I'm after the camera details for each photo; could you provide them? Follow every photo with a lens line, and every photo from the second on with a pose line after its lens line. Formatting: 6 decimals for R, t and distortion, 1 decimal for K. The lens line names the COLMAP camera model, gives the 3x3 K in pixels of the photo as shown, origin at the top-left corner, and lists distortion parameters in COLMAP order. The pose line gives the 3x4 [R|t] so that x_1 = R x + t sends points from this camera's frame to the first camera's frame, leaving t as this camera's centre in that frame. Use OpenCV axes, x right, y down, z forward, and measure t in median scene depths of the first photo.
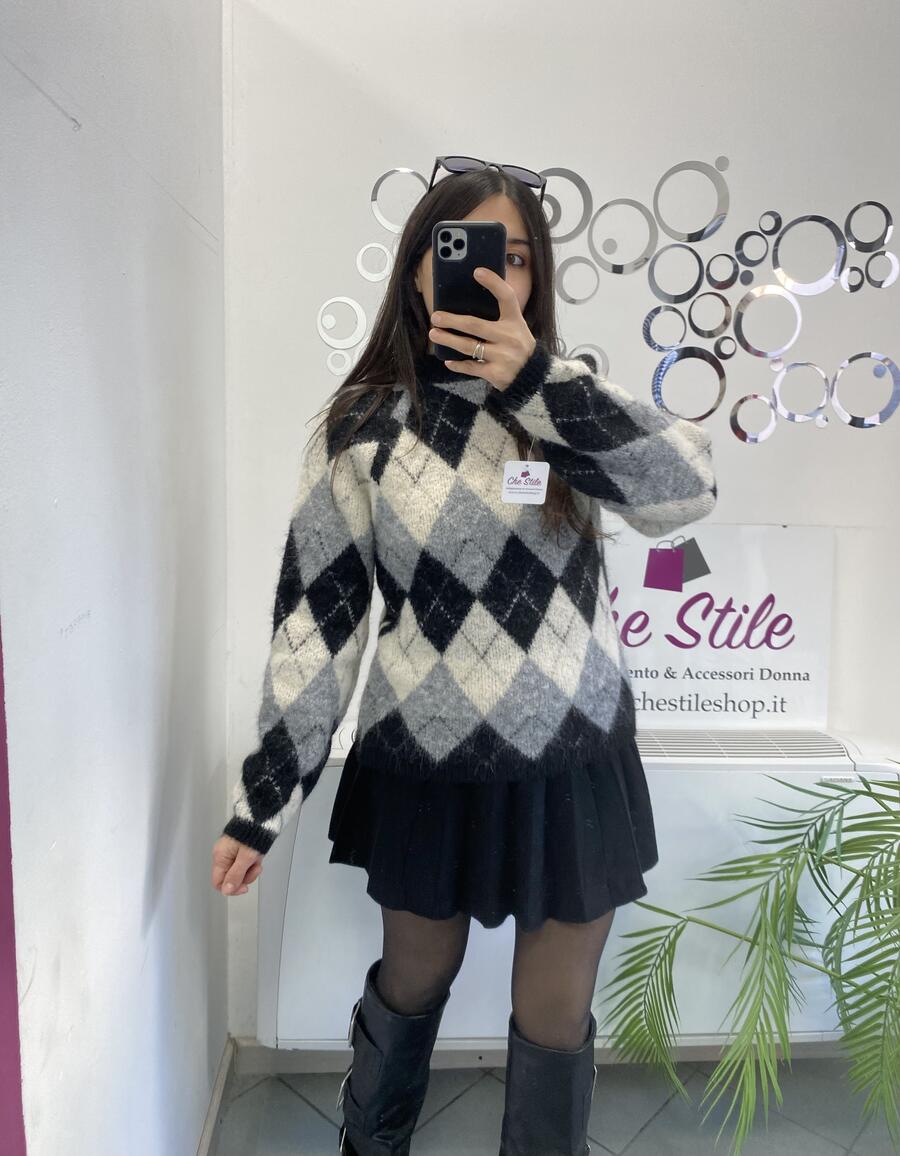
lens RADIAL K [[879.5, 0, 445.3], [0, 879.5, 535.2], [0, 0, 1]] dist [0.009850, -0.002647]
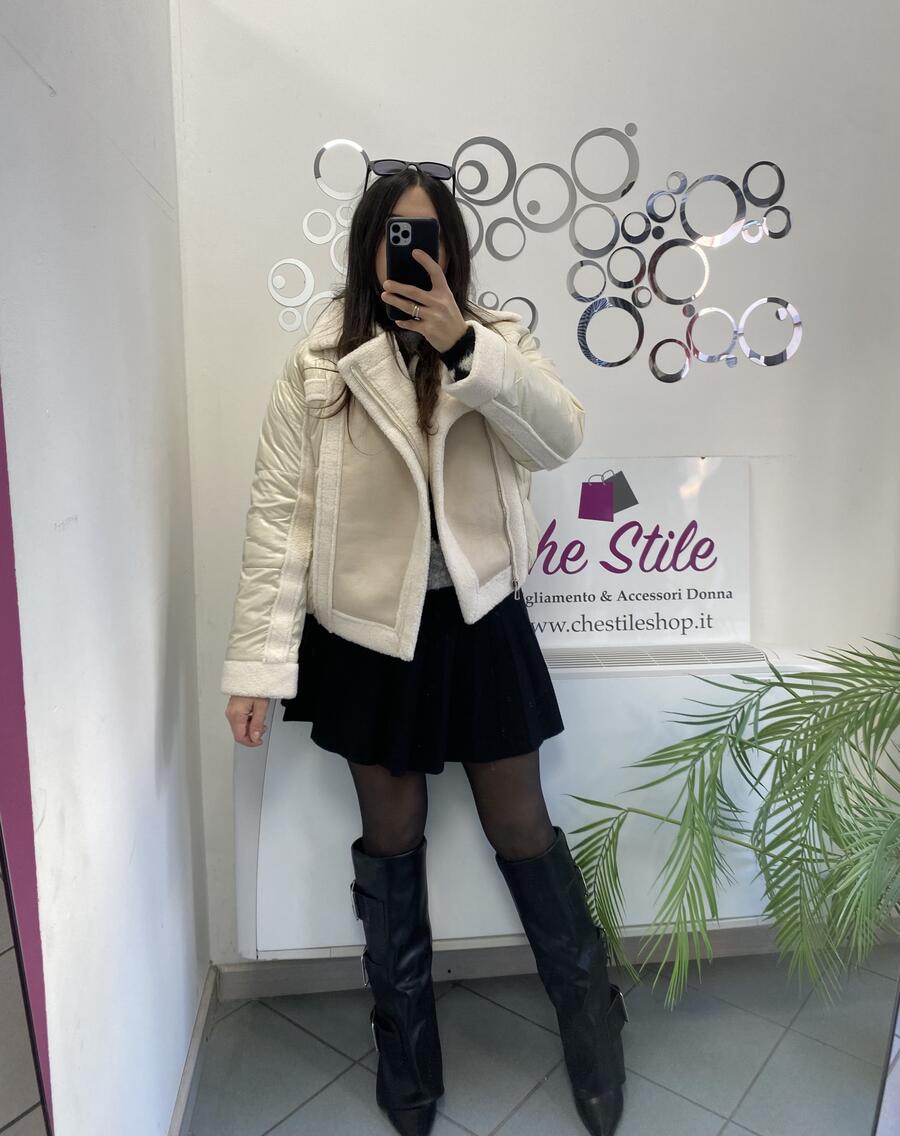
lens RADIAL K [[912.2, 0, 446.3], [0, 912.2, 528.0], [0, 0, 1]] dist [0.024340, -0.022621]
pose [[0.997752, -0.042183, 0.052070, 0.001784], [0.042423, 0.999094, -0.003511, 0.068333], [-0.051875, 0.005712, 0.998637, -0.126091]]
